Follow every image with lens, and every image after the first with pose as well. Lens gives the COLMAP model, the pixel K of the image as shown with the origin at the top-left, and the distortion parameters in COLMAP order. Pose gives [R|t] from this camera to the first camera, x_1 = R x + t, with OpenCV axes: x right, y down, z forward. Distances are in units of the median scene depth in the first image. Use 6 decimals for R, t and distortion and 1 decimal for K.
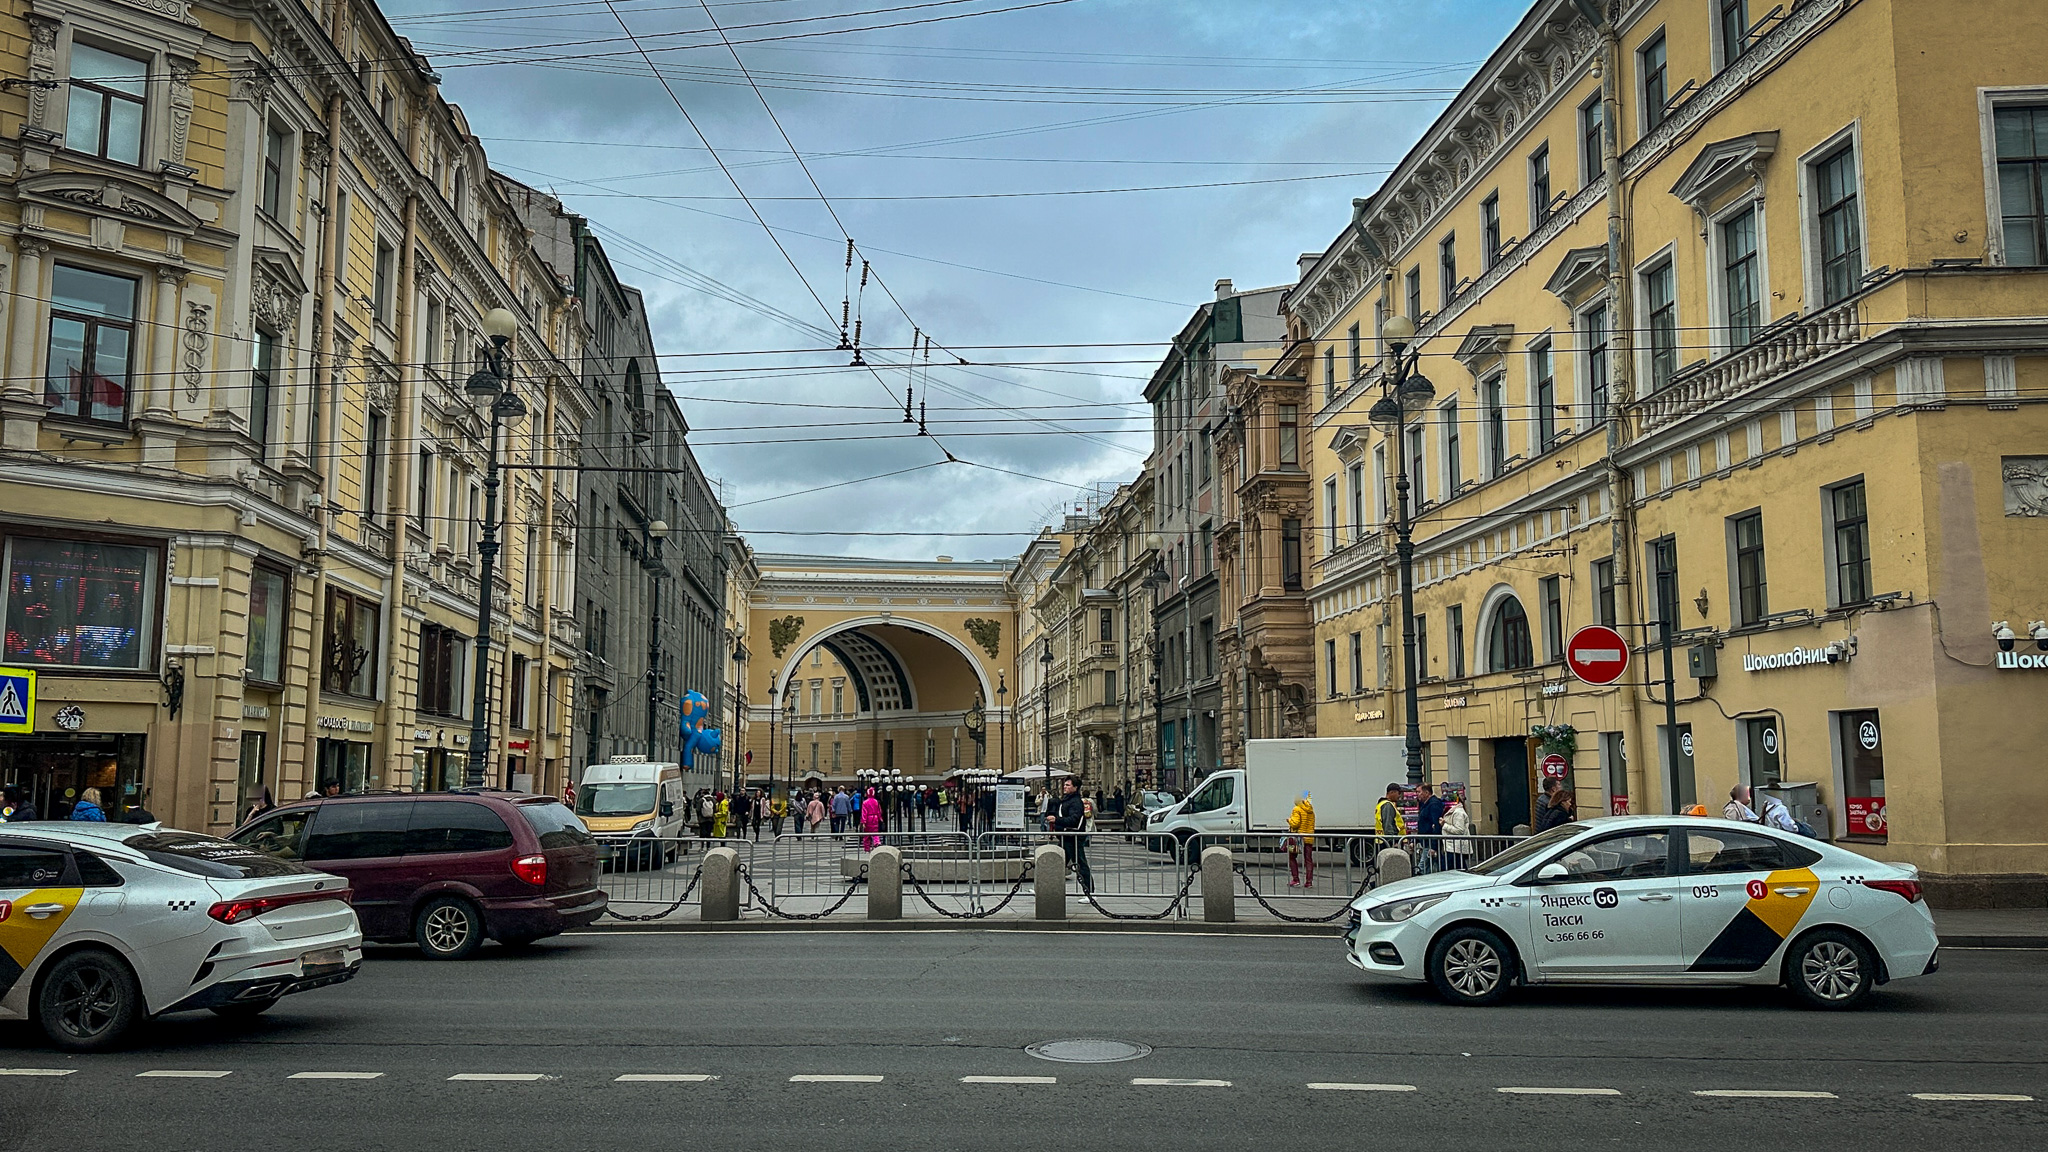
lens RADIAL K [[1613.5, 0, 1024.0], [0, 1613.5, 576.0], [0, 0, 1]] dist [0.135814, 0.000382]
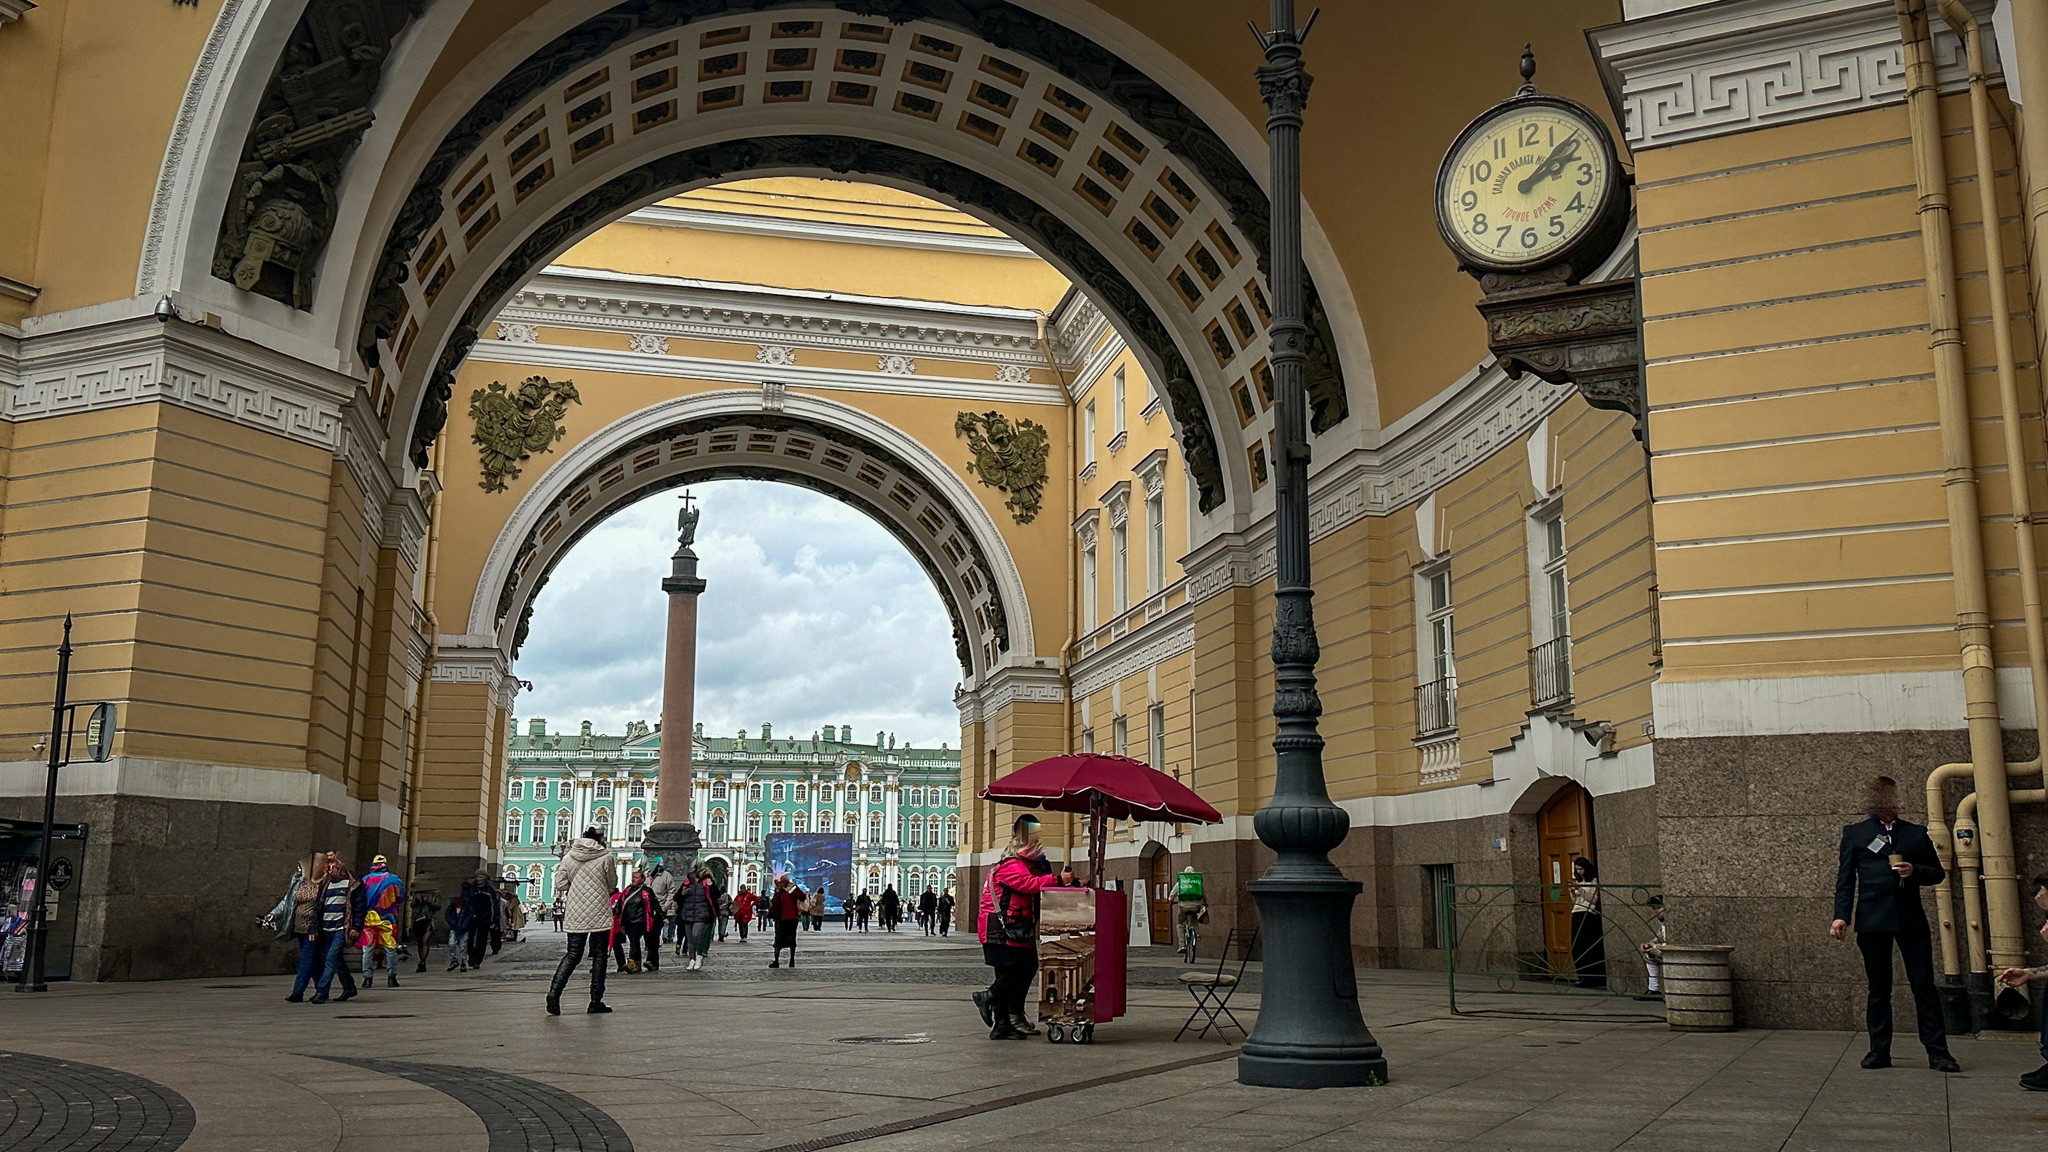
lens RADIAL K [[1766.5, 0, 1015.4], [0, 1766.5, 561.0], [0, 0, 1]] dist [0.180355, -0.356651]
pose [[0.847931, -0.096165, -0.521311, -0.001549], [0.062519, 0.994686, -0.081797, 0.151394], [0.526407, 0.036766, 0.849437, 1.115482]]
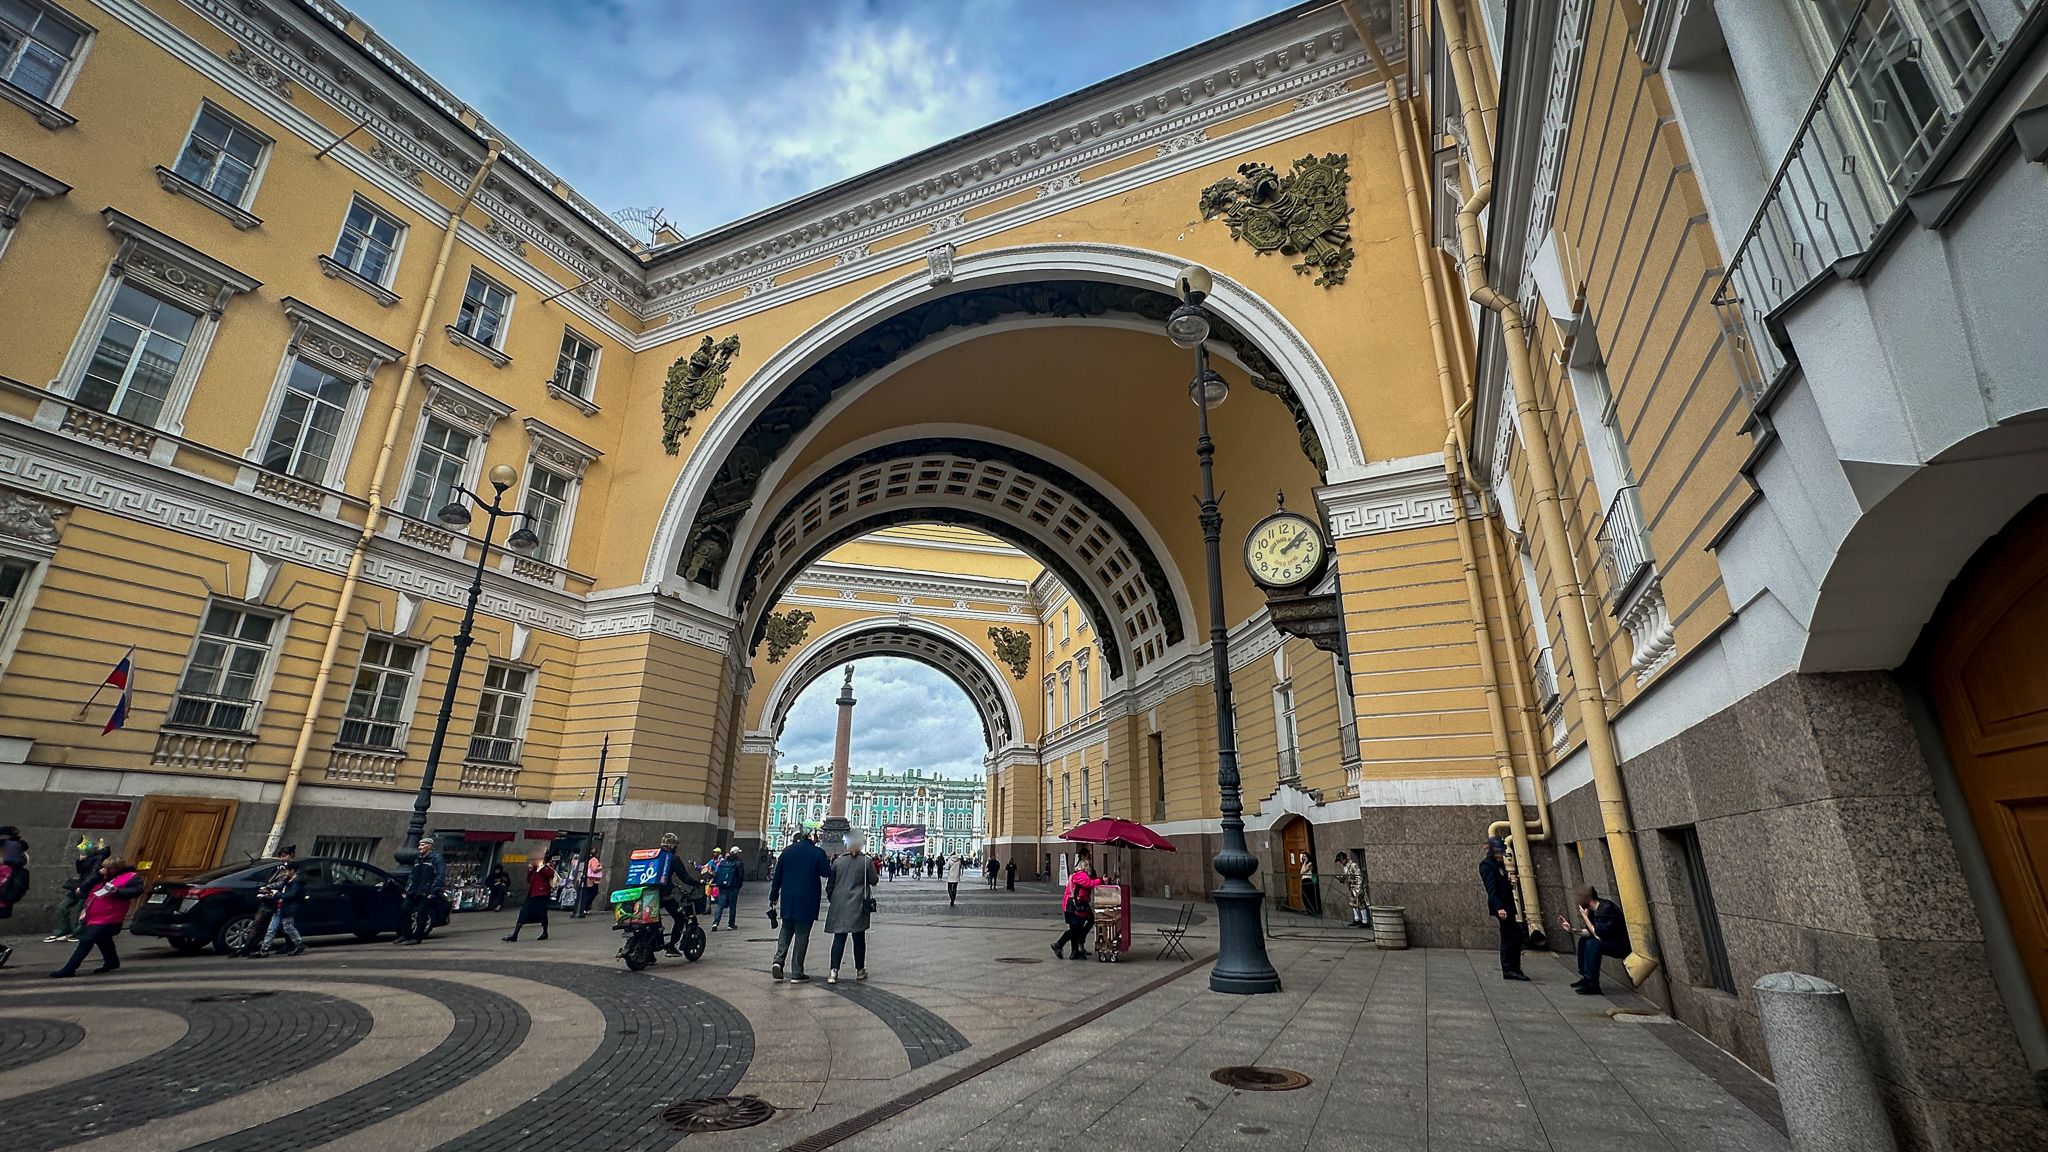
lens RADIAL K [[825.9, 0, 1020.9], [0, 825.9, 573.6], [0, 0, 1]] dist [-0.001955, -0.000090]
pose [[0.863032, -0.156934, -0.480154, -0.009007], [0.056329, 0.974488, -0.217258, 0.146108], [0.501999, 0.160454, 0.849854, 1.107687]]
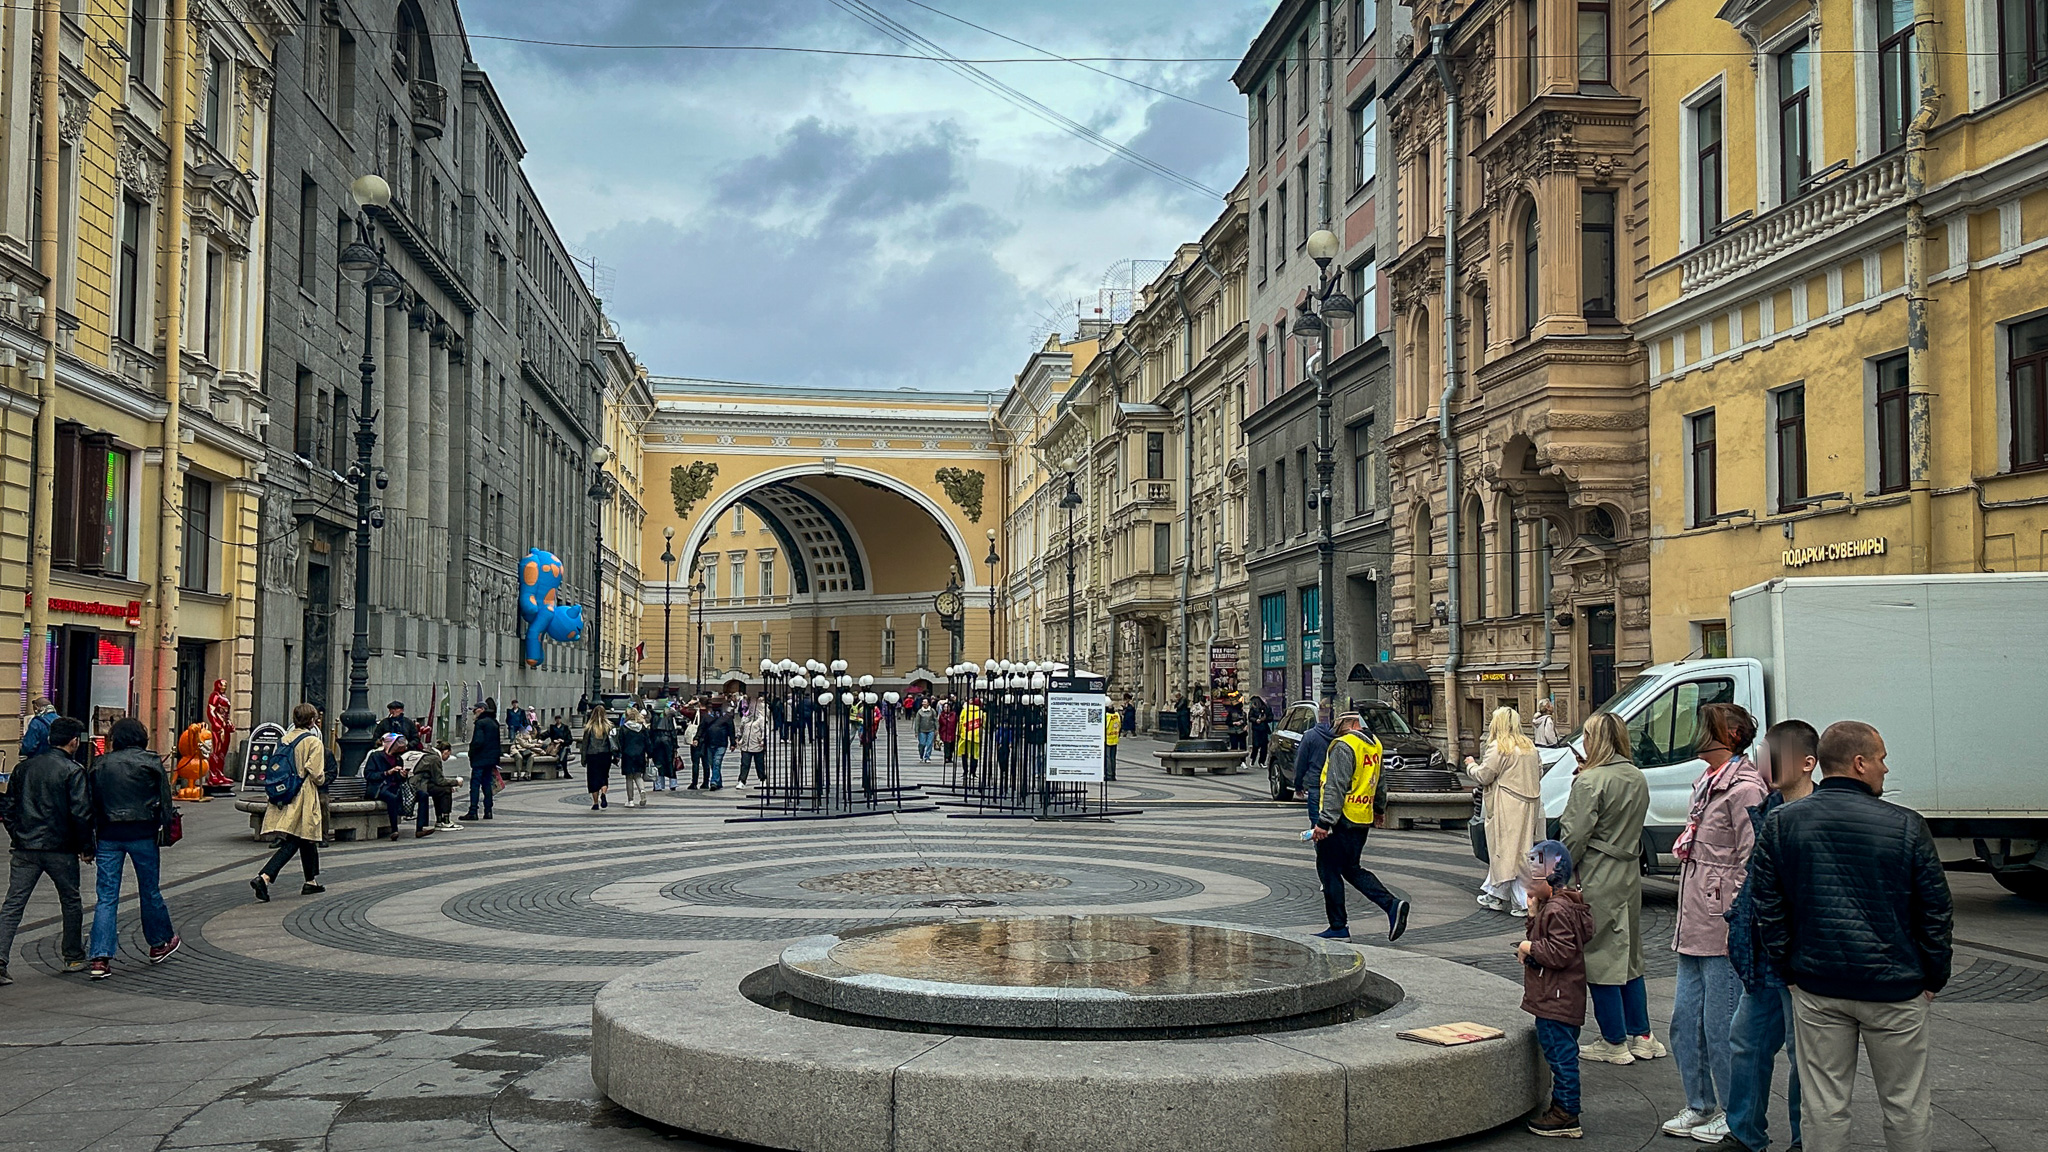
lens RADIAL K [[1887.8, 0, 1030.2], [0, 1887.8, 556.5], [0, 0, 1]] dist [0.188958, -0.405109]
pose [[0.999802, 0.005918, 0.018981, -0.012396], [-0.007005, 0.998310, 0.057691, 0.020975], [-0.018607, -0.057813, 0.998154, 0.164546]]
